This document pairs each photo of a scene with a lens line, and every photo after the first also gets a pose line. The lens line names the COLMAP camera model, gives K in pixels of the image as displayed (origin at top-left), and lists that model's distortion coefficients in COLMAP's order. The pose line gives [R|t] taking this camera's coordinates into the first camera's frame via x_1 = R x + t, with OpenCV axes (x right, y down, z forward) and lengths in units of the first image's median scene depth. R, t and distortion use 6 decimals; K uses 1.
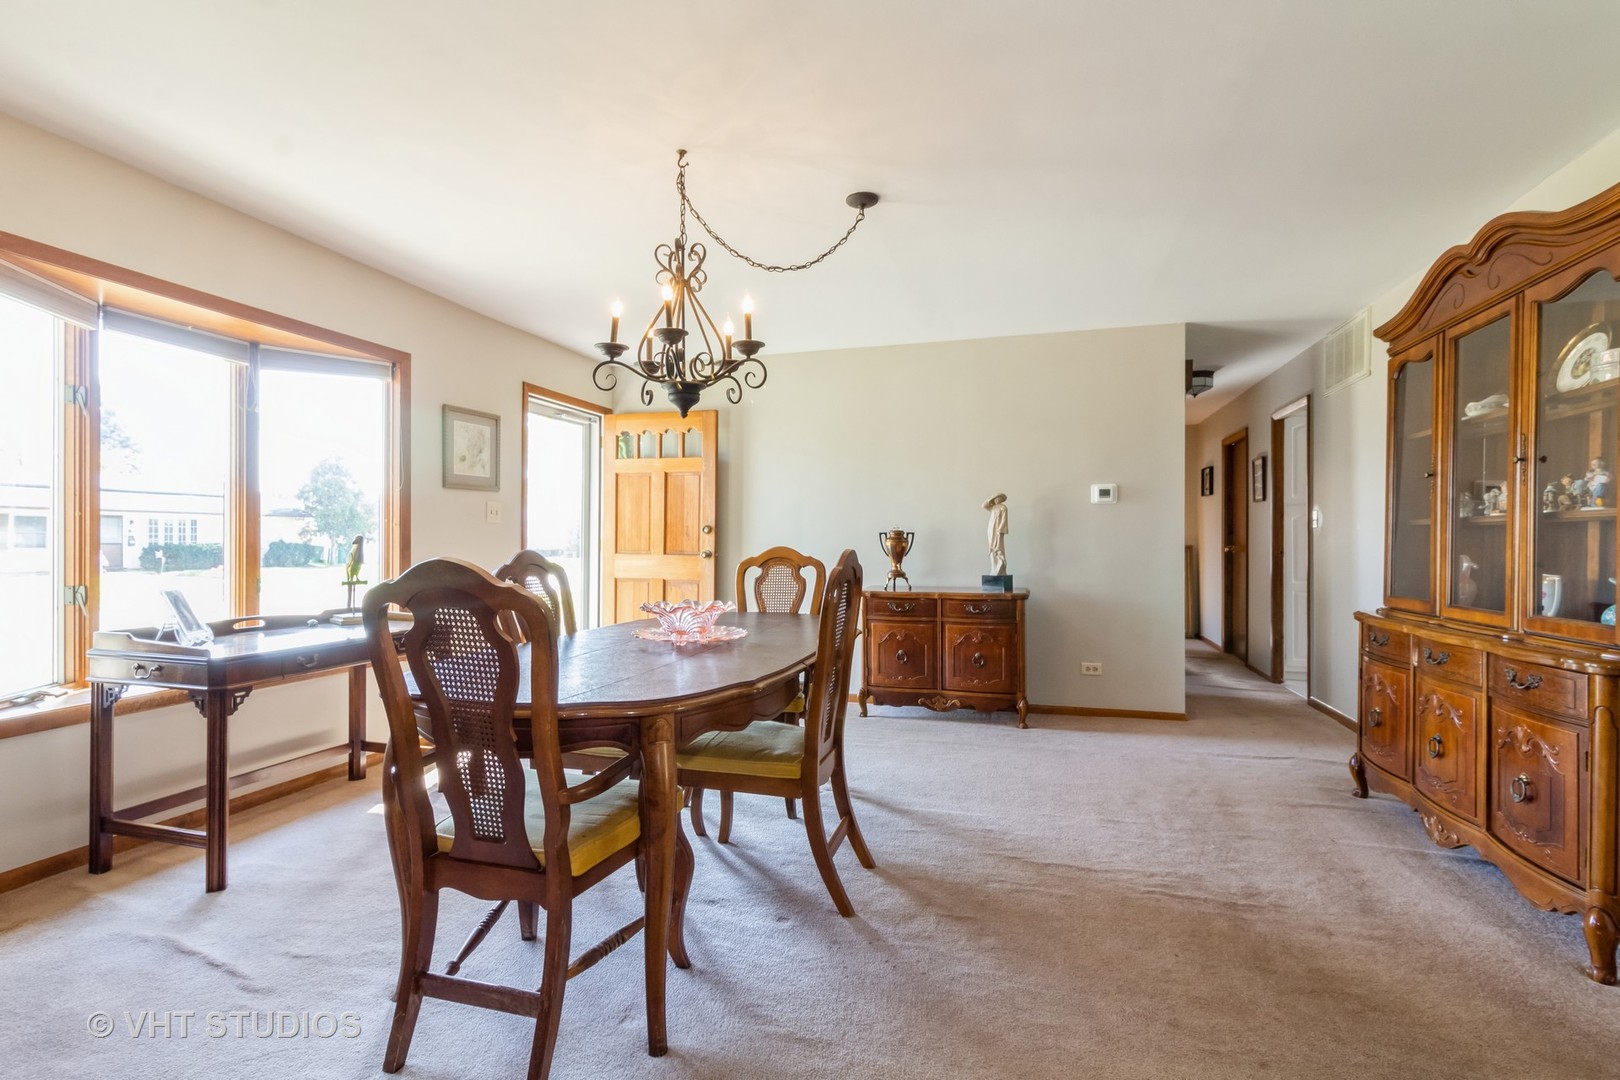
lens RADIAL K [[765.4, 0, 794.3], [0, 765.4, 549.4], [0, 0, 1]] dist [0.010951, -0.000394]
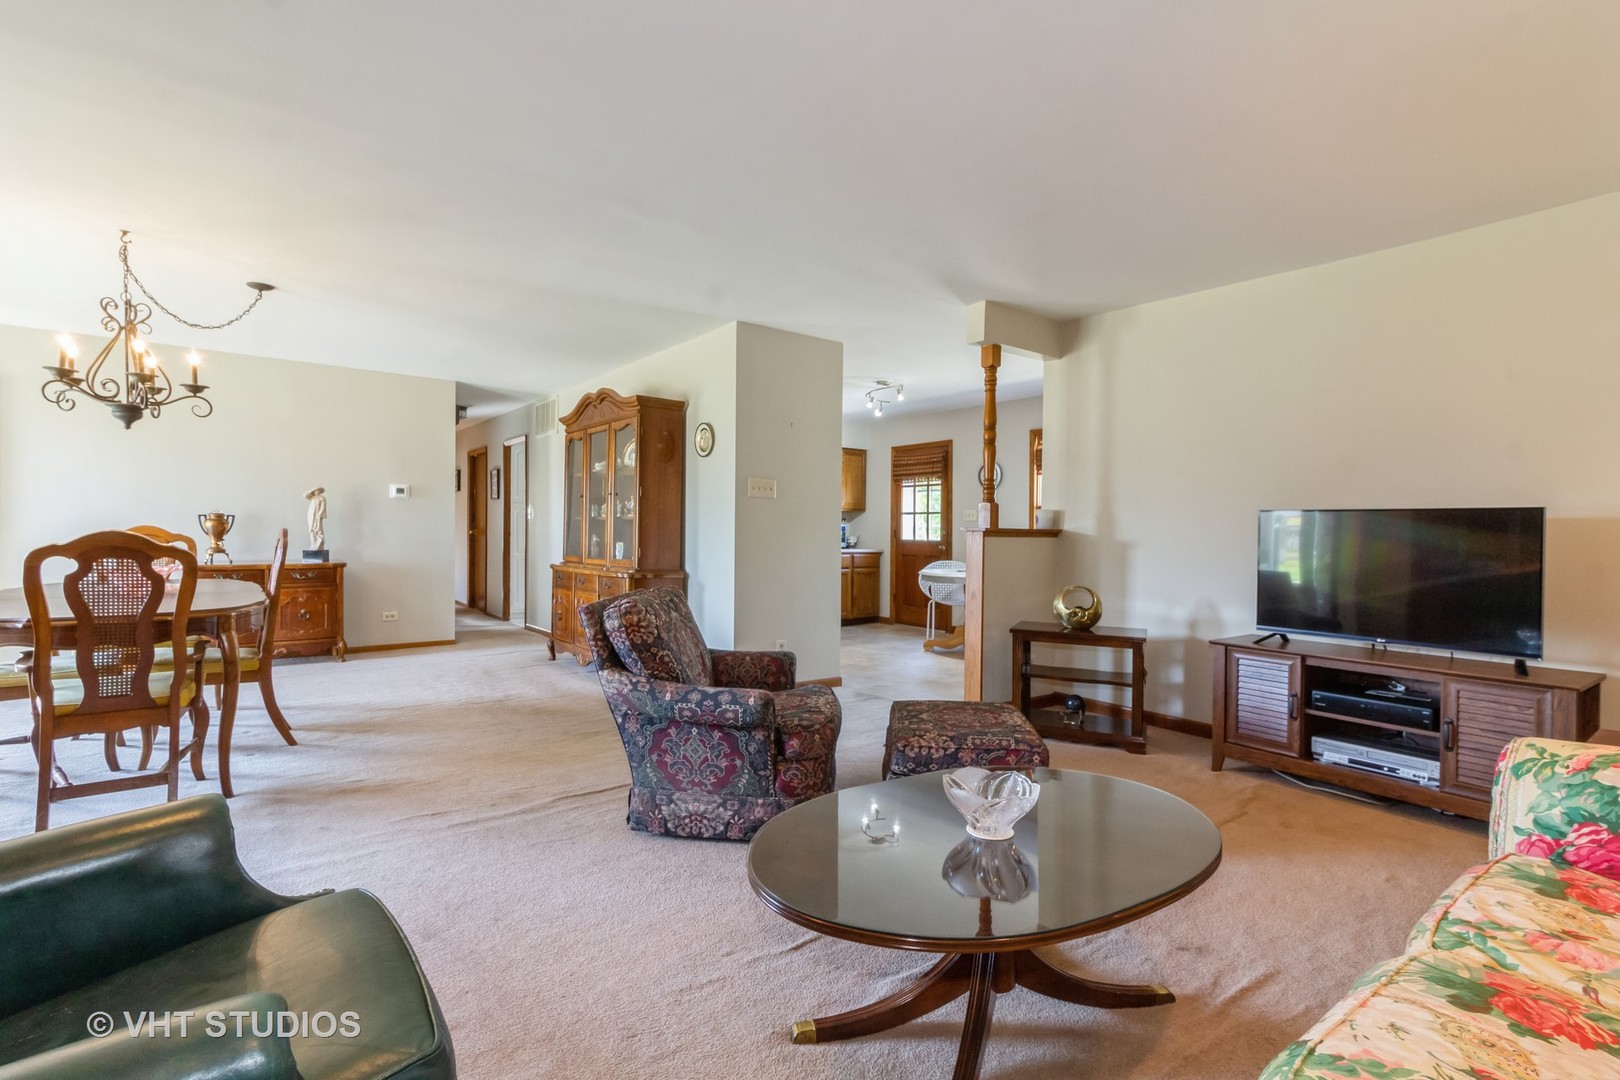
lens RADIAL K [[746.3, 0, 810.0], [0, 746.3, 540.0], [0, 0, 1]] dist [-0.000904, 0.000247]
pose [[0.570025, -0.001041, 0.821627, -0.311877], [-0.006125, 0.999966, 0.005516, 0.004839], [-0.821604, -0.008177, 0.569999, -0.428020]]
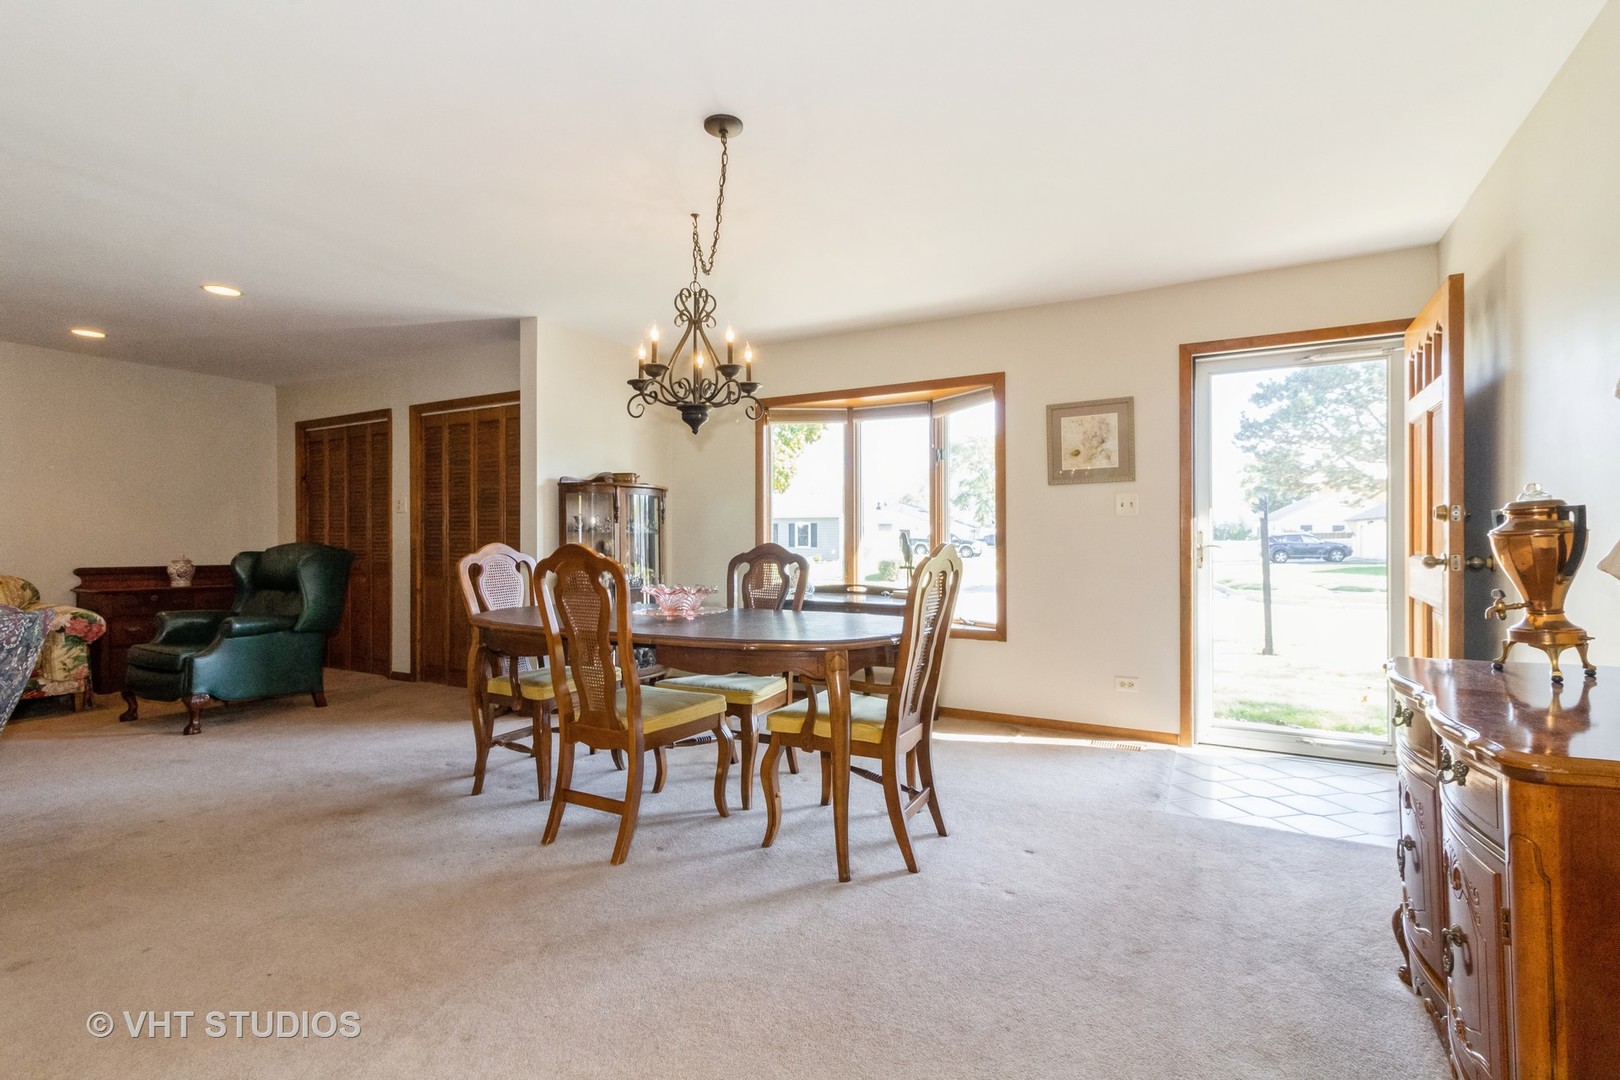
lens RADIAL K [[754.5, 0, 813.7], [0, 754.5, 534.3], [0, 0, 1]] dist [0.002562, 0.000576]
pose [[-0.203134, -0.001190, -0.979150, 0.566947], [-0.008623, 0.999963, 0.000573, -0.010286], [0.979113, 0.008560, -0.203137, 0.824968]]
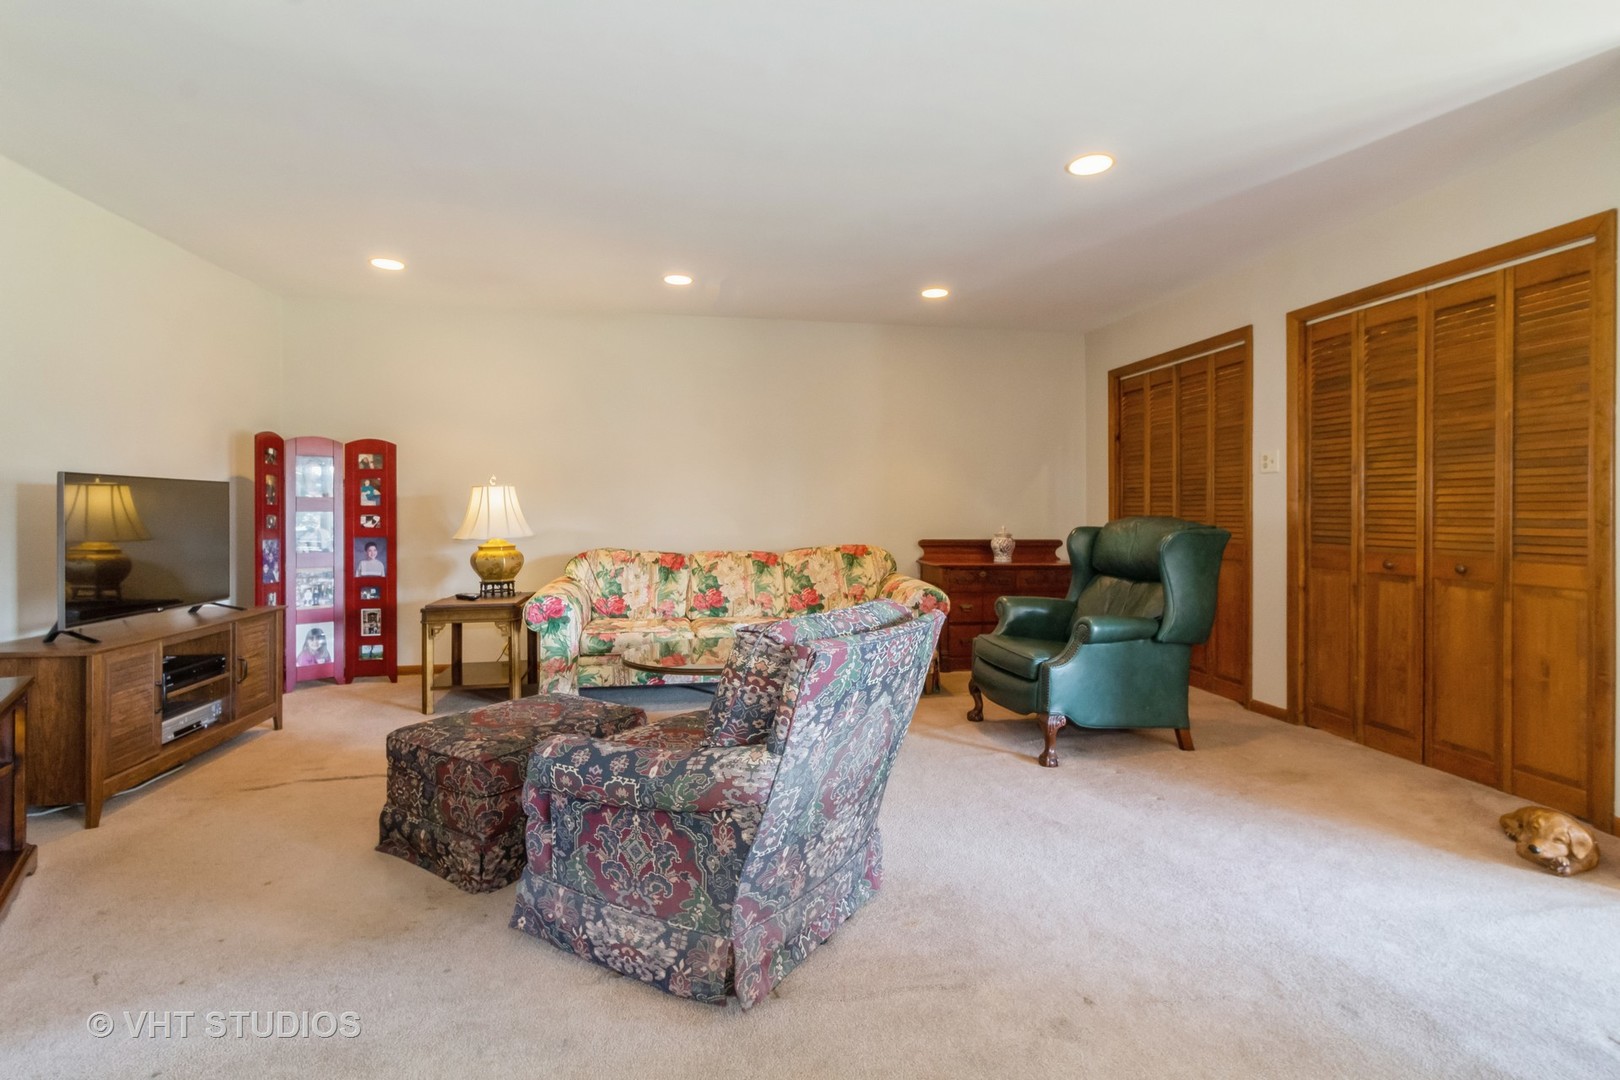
lens RADIAL K [[751.8, 0, 804.6], [0, 751.8, 504.8], [0, 0, 1]] dist [0.001269, -0.000102]
pose [[-0.888856, 0.000946, -0.458186, 0.340050], [-0.000919, 0.999992, 0.003847, -0.005842], [0.458186, 0.003841, -0.888848, 0.412200]]
